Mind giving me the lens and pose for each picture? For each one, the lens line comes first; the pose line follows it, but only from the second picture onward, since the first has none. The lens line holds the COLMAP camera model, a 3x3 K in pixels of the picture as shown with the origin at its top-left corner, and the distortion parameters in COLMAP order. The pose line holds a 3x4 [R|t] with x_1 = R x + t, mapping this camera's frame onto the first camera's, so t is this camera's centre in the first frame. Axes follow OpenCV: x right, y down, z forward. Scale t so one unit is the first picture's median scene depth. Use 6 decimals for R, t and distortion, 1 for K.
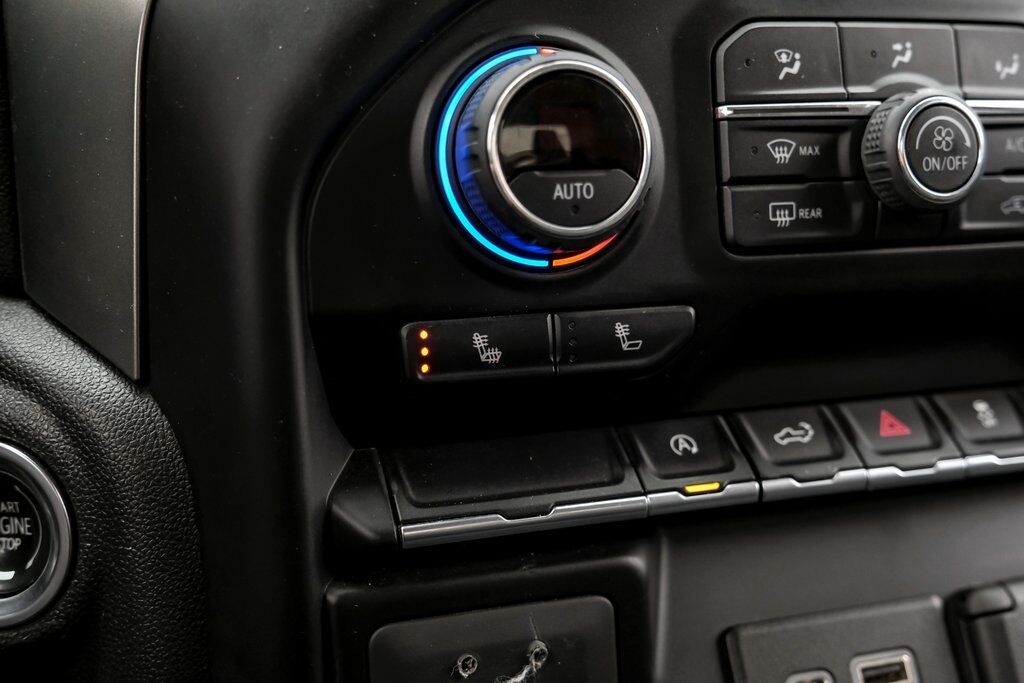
lens RADIAL K [[1290.7, 0, 542.8], [0, 1290.7, 316.3], [0, 0, 1]] dist [-0.013440, 0.000000]
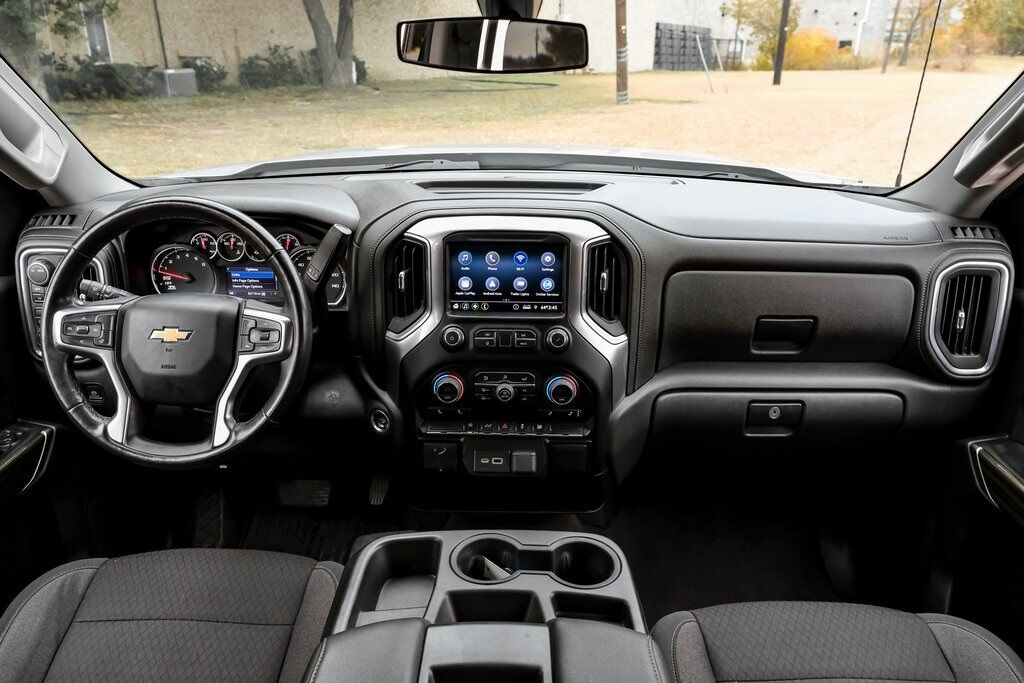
lens RADIAL K [[722.3, 0, 507.7], [0, 722.3, 339.2], [0, 0, 1]] dist [-0.027759, -0.000383]
pose [[0.940439, 0.156464, -0.301816, 1.471621], [-0.079354, 0.964301, 0.252639, -1.418161], [0.330570, -0.213641, 0.919283, -2.549695]]
